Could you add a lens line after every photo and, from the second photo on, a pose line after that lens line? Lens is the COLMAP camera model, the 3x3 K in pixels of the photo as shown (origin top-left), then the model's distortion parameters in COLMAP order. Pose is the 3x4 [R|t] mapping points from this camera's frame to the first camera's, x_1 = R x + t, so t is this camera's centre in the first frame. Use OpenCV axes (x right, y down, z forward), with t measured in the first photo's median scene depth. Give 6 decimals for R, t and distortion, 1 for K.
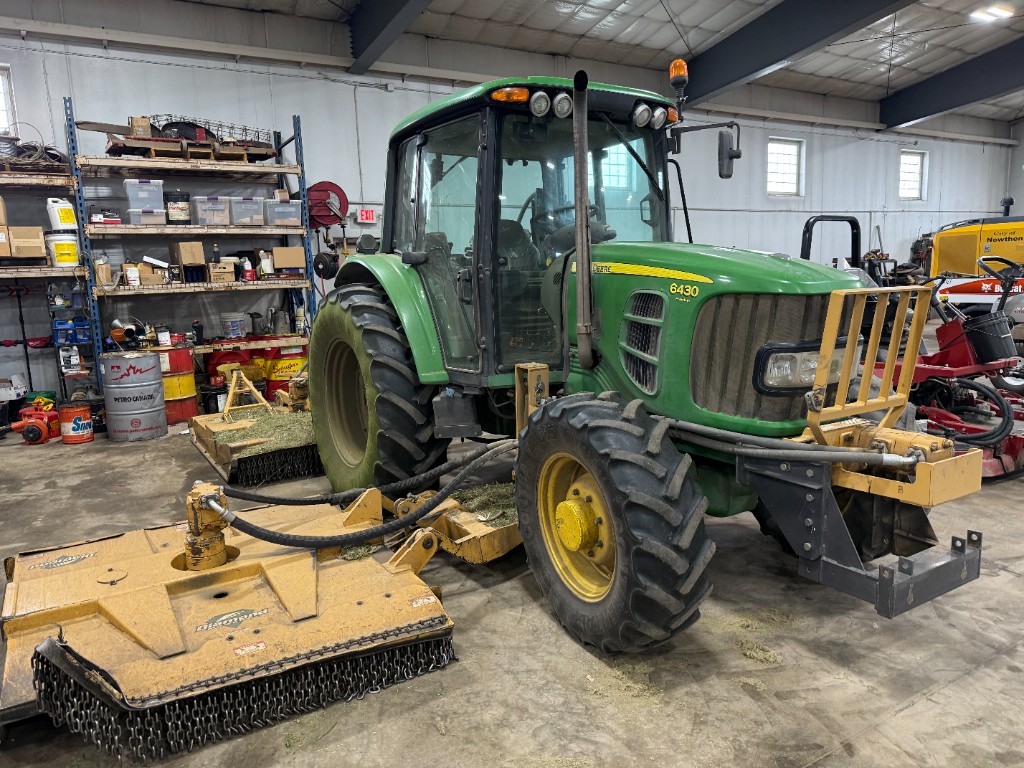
lens RADIAL K [[736.7, 0, 512.0], [0, 736.7, 384.0], [0, 0, 1]] dist [0.006917, 0.006353]
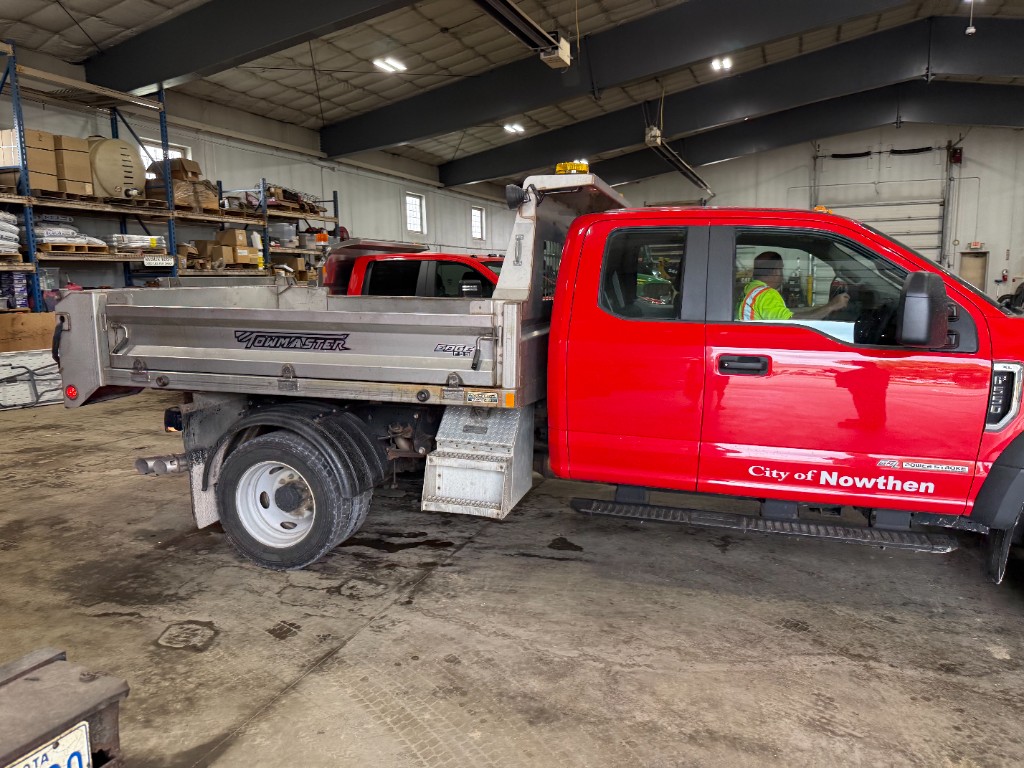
lens RADIAL K [[736.7, 0, 512.0], [0, 736.7, 384.0], [0, 0, 1]] dist [0.006917, 0.006353]
pose [[0.791760, -0.066709, 0.607179, -0.366021], [0.083129, 0.996538, 0.001086, 0.049527], [-0.605149, 0.049614, 0.794565, -0.231410]]
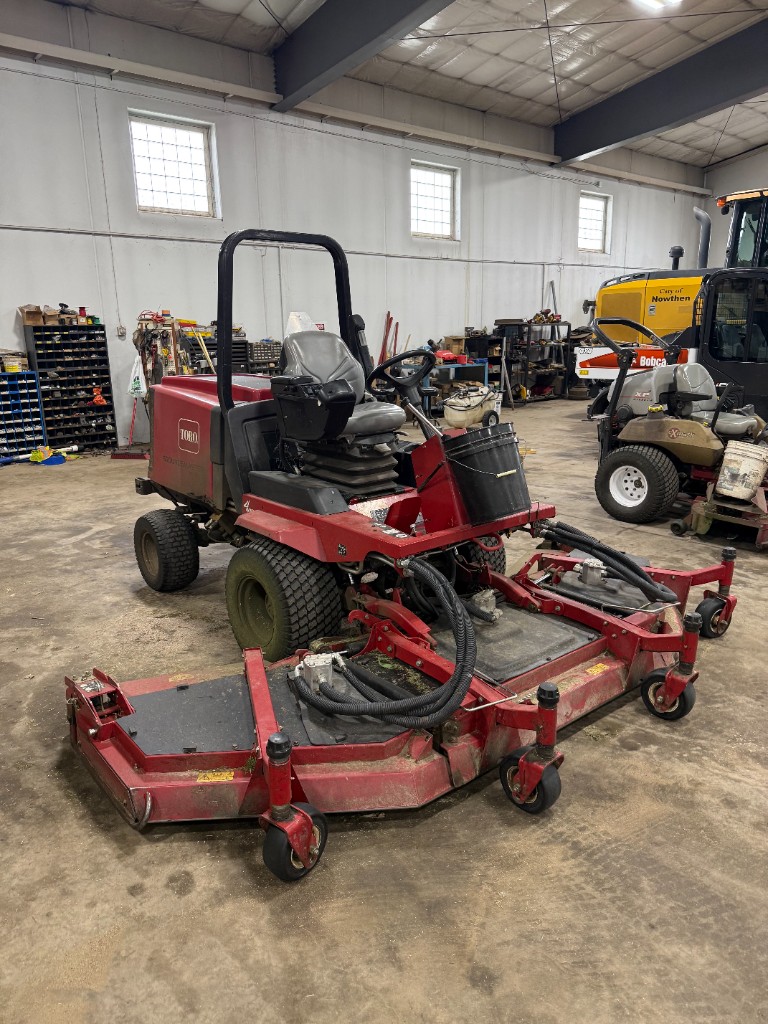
lens RADIAL K [[736.7, 0, 384.0], [0, 736.7, 512.0], [0, 0, 1]] dist [0.006917, 0.006353]
pose [[0.987444, -0.019840, 0.156719, 0.180144], [0.005594, 0.995851, 0.090827, -0.029928], [-0.157871, -0.088810, 0.983458, 0.184789]]
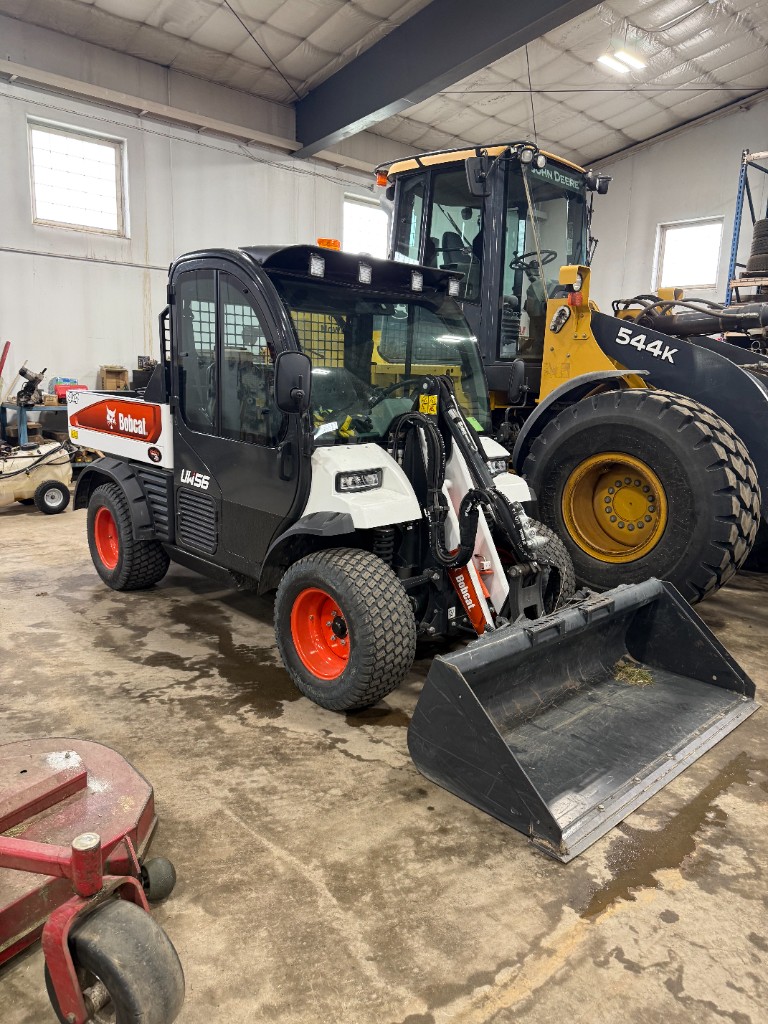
lens RADIAL K [[736.7, 0, 384.0], [0, 736.7, 512.0], [0, 0, 1]] dist [0.006917, 0.006353]
pose [[0.982063, 0.035545, 0.185173, 0.496949], [-0.043670, 0.998246, 0.039984, -0.067638], [-0.183426, -0.047354, 0.981892, 0.370893]]
